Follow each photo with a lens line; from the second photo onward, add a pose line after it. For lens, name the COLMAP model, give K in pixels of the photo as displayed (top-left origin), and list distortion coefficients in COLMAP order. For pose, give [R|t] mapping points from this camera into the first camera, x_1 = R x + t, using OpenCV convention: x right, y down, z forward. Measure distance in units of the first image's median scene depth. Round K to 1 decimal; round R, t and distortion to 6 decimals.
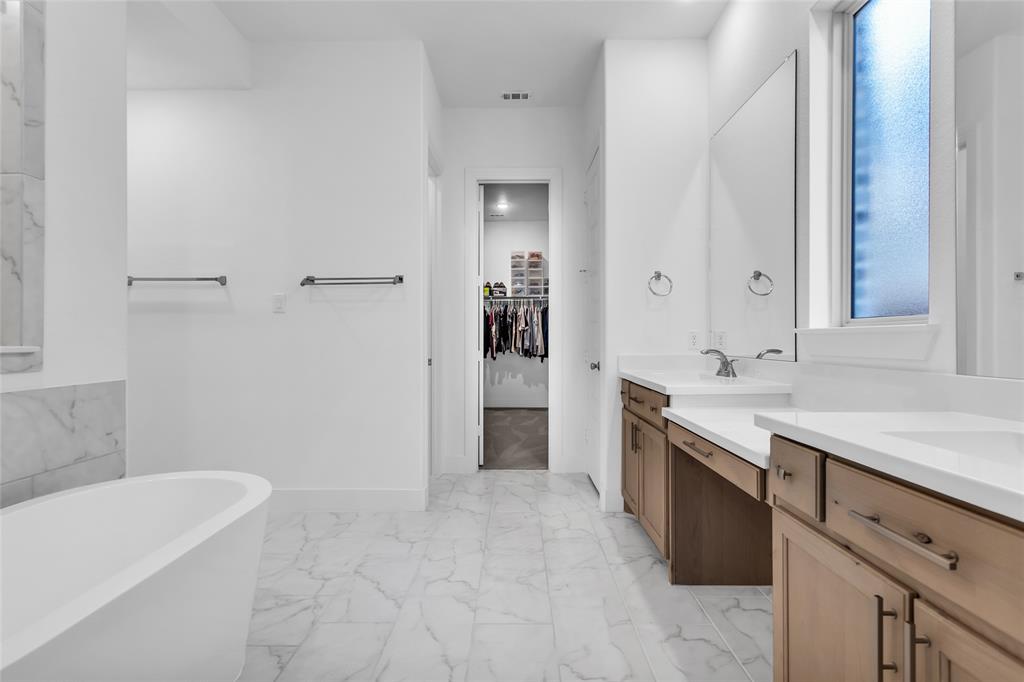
lens RADIAL K [[480.5, 0, 511.4], [0, 480.5, 342.0], [0, 0, 1]] dist [-0.001730, 0.000369]
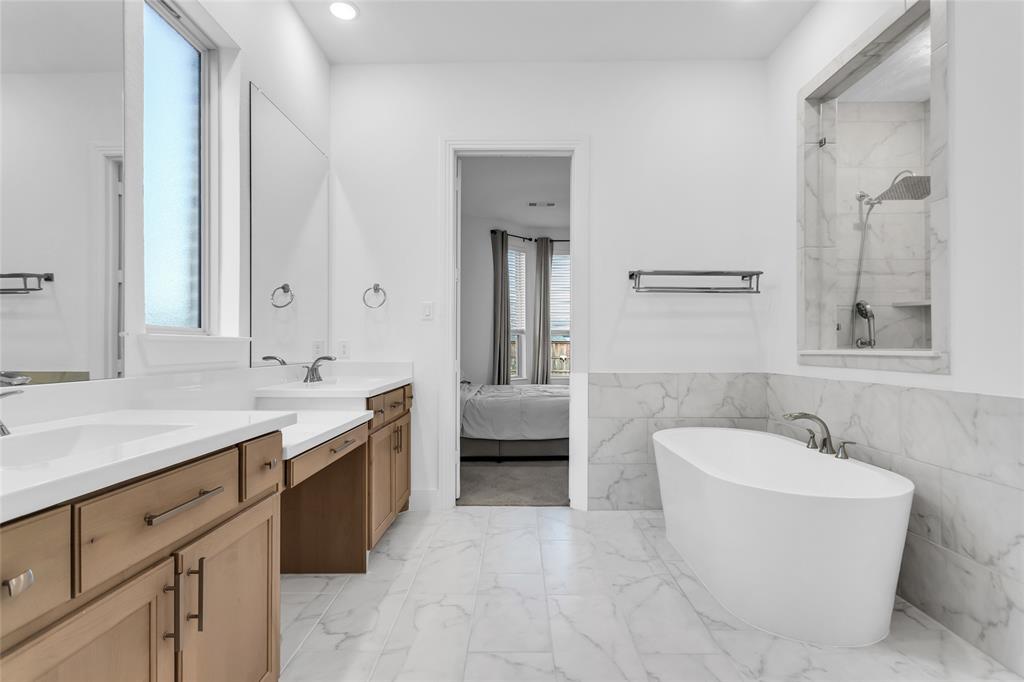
lens RADIAL K [[480.5, 0, 511.4], [0, 480.5, 342.0], [0, 0, 1]] dist [-0.001730, 0.000369]
pose [[-0.999972, 0.002997, -0.006923, 0.006436], [0.003051, 0.999964, -0.007918, -0.006524], [0.006899, -0.007939, -0.999945, 1.994454]]
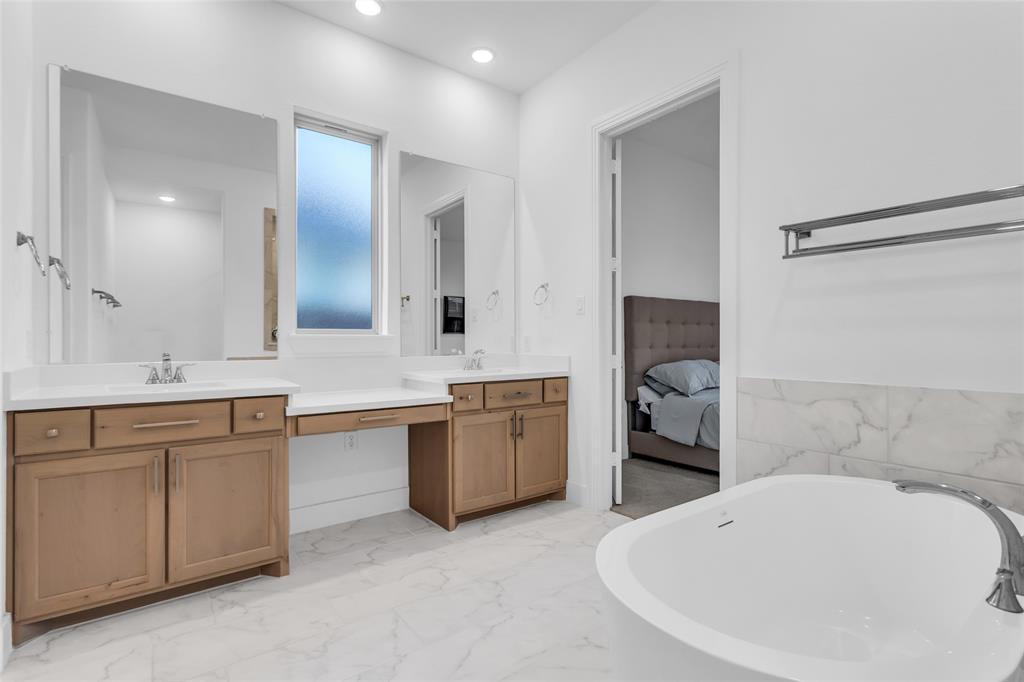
lens RADIAL K [[485.8, 0, 513.1], [0, 485.8, 336.3], [0, 0, 1]] dist [-0.000424, 0.000202]
pose [[-0.612887, 0.011436, 0.790088, -0.964526], [0.005638, 0.999933, -0.010099, -0.004785], [-0.790150, -0.001735, -0.612911, 1.494343]]
